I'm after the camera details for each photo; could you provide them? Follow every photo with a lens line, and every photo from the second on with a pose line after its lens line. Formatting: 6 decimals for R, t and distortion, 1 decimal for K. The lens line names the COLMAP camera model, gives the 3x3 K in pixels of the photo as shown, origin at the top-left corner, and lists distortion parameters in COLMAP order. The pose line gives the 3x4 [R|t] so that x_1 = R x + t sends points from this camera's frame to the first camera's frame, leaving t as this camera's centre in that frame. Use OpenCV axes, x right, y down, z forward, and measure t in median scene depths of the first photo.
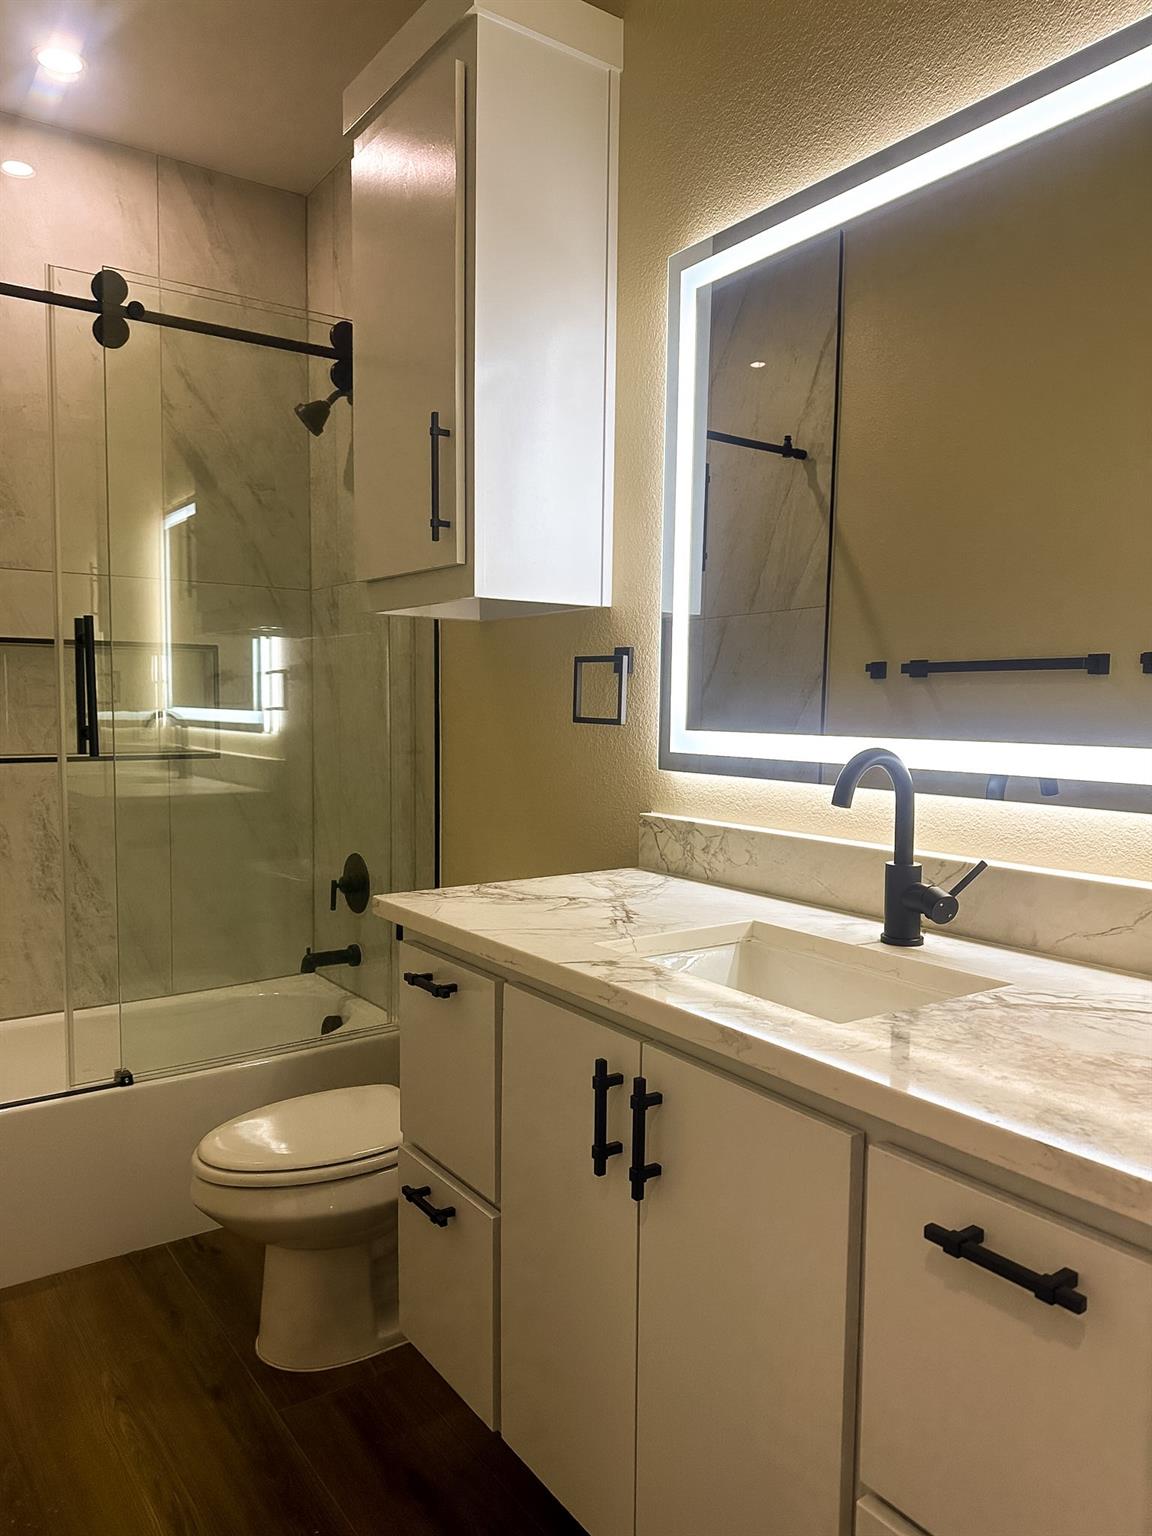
lens RADIAL K [[1066.8, 0, 583.6], [0, 1066.8, 770.8], [0, 0, 1]] dist [0.123618, -0.208014]
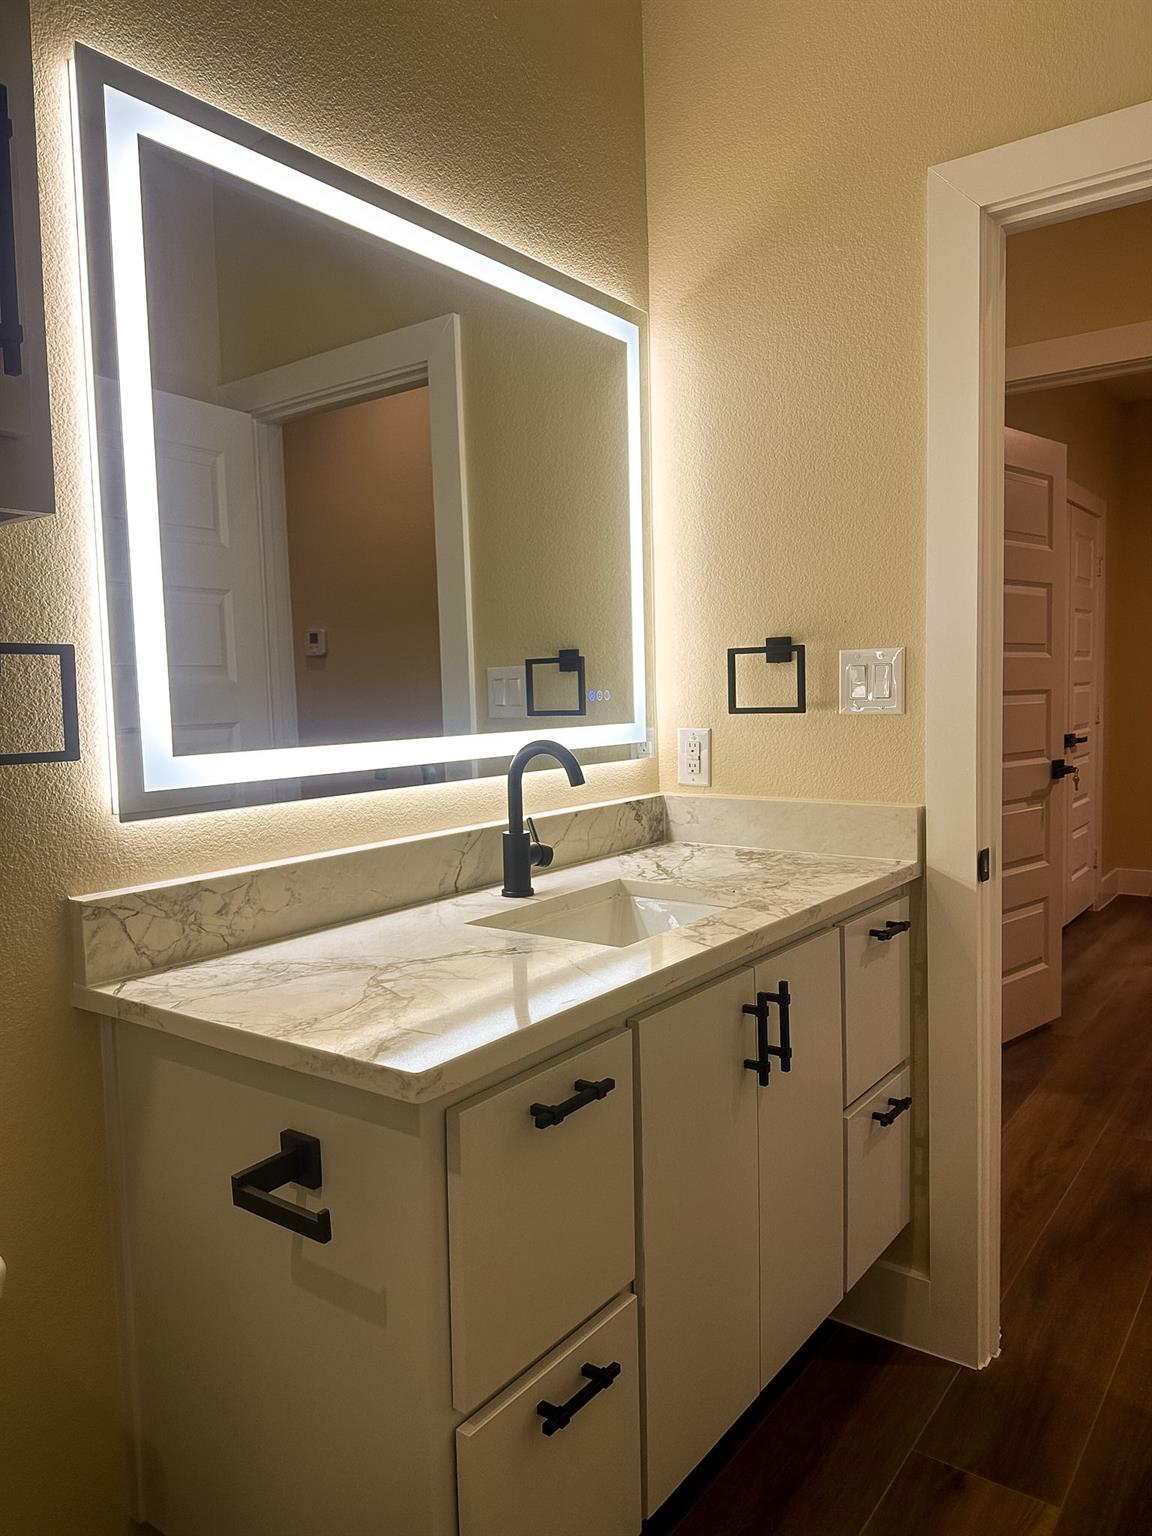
lens RADIAL K [[1066.8, 0, 583.6], [0, 1066.8, 770.8], [0, 0, 1]] dist [0.123618, -0.208014]
pose [[-0.299694, -0.077412, 0.950889, -0.630419], [0.091345, 0.989795, 0.109369, -0.077798], [-0.949652, 0.119637, -0.289565, 0.902340]]
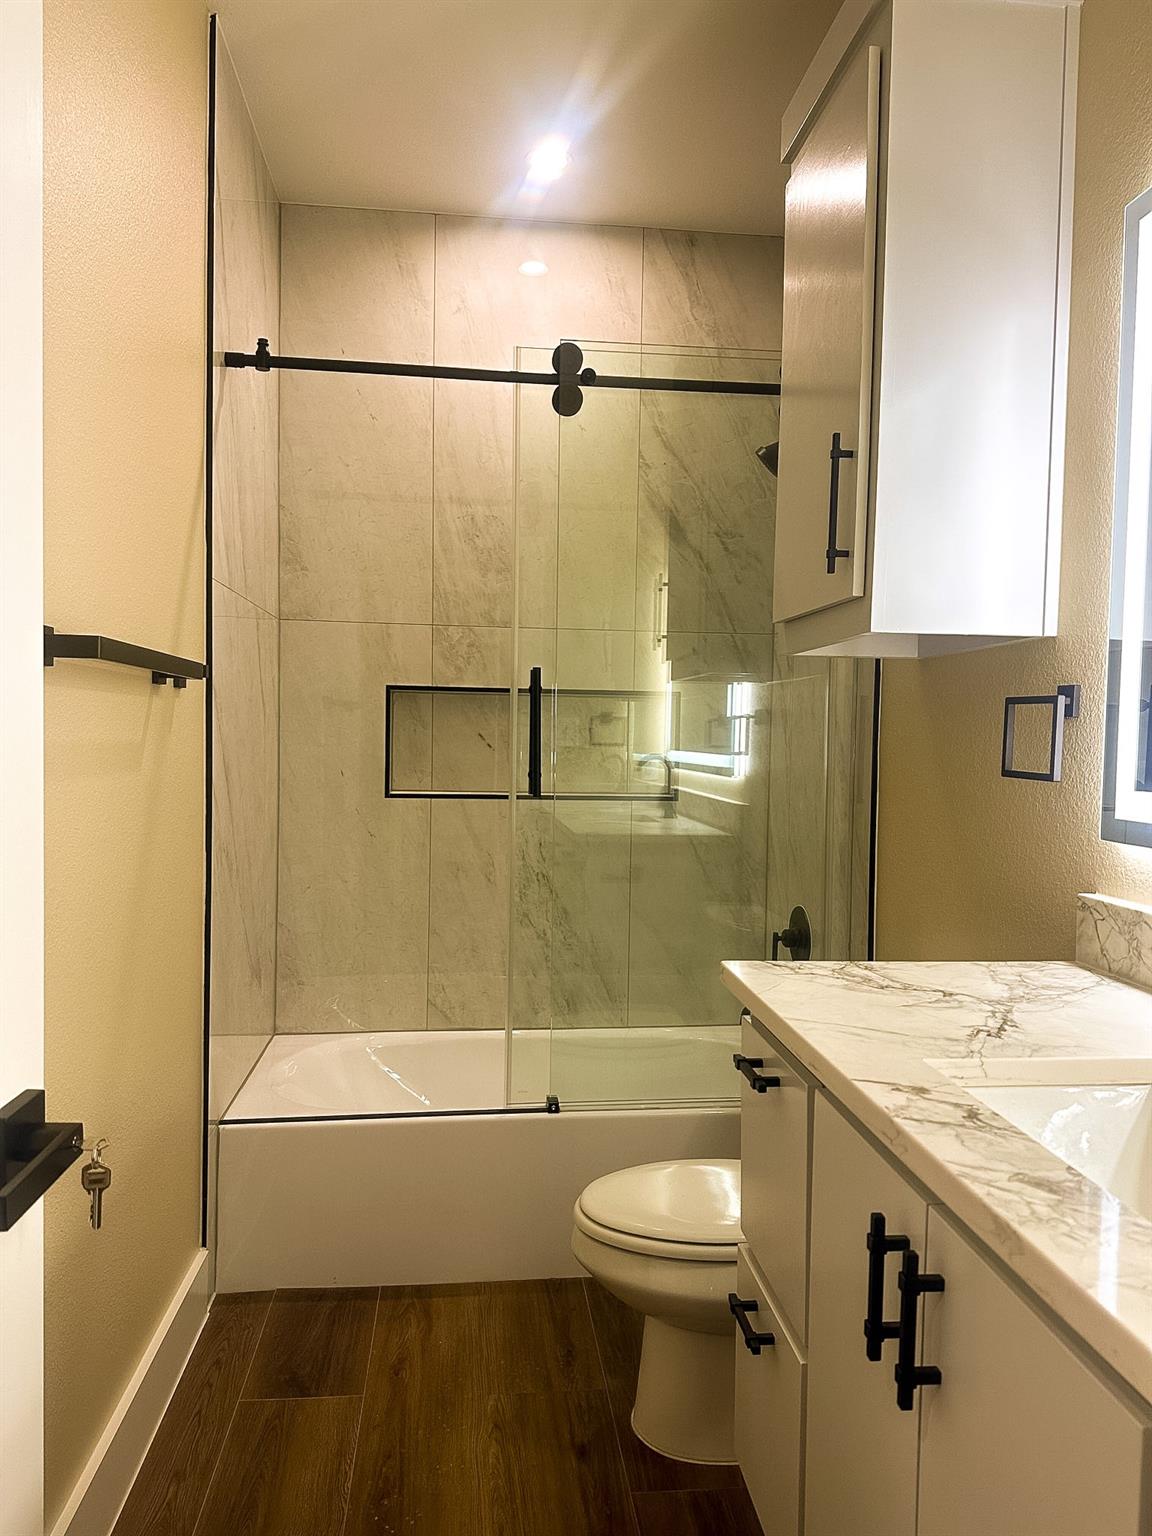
lens RADIAL K [[1066.8, 0, 583.6], [0, 1066.8, 770.8], [0, 0, 1]] dist [0.123618, -0.208014]
pose [[0.873548, 0.022854, -0.486200, 0.122606], [-0.041165, 0.998787, -0.027012, -0.014579], [0.484993, 0.043611, 0.873430, 0.112783]]
